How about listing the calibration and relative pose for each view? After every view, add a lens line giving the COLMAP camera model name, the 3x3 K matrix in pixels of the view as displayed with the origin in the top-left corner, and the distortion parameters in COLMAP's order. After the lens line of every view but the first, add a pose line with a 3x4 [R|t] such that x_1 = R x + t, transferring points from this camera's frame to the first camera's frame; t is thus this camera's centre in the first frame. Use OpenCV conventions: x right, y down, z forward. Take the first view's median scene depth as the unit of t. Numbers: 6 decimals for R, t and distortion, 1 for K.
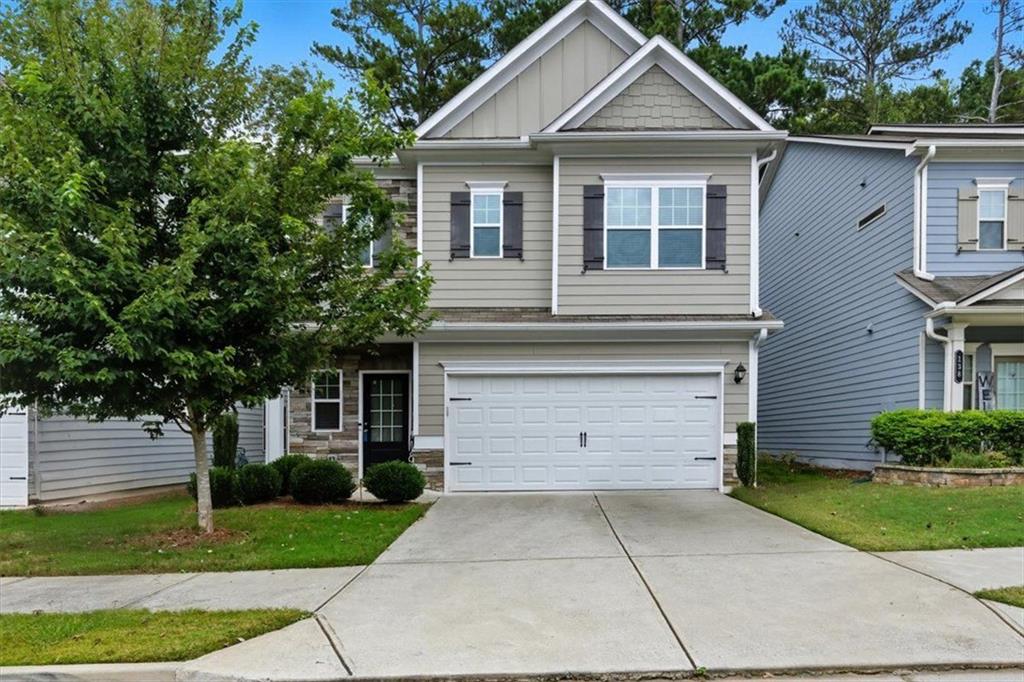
lens RADIAL K [[491.3, 0, 512.0], [0, 491.3, 342.9], [0, 0, 1]] dist [0.000983, 0.000281]
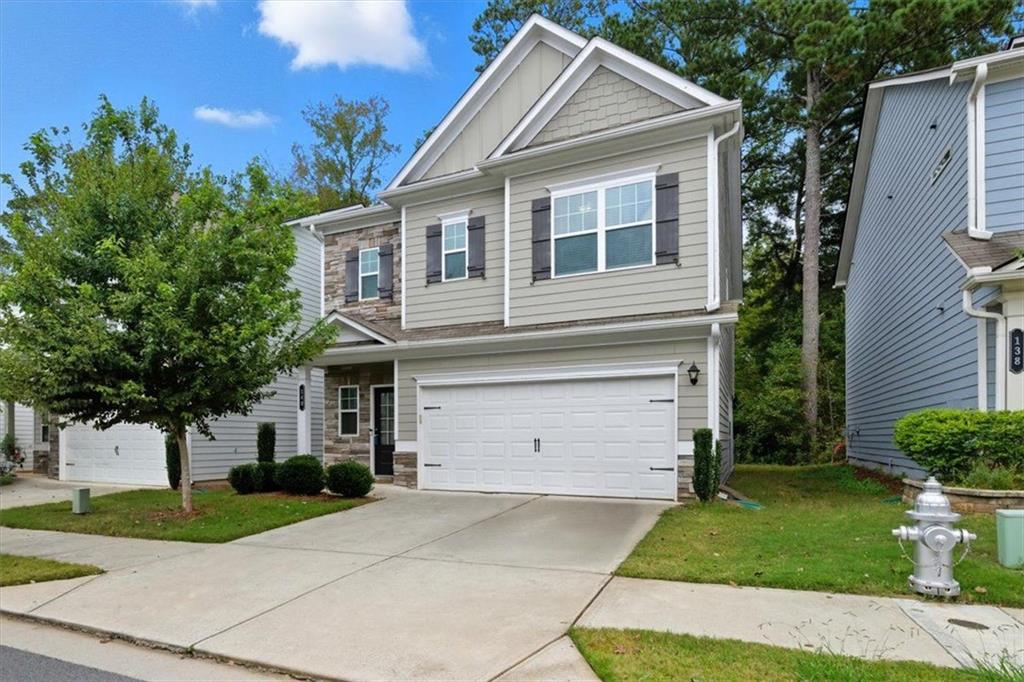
lens RADIAL K [[463.7, 0, 512.0], [0, 463.7, 341.0], [0, 0, 1]] dist [-0.000989, 0.001313]
pose [[0.930153, -0.071160, -0.360211, 0.444323], [0.065726, 0.997463, -0.027331, 0.001848], [0.361242, 0.001747, 0.932471, 0.067005]]
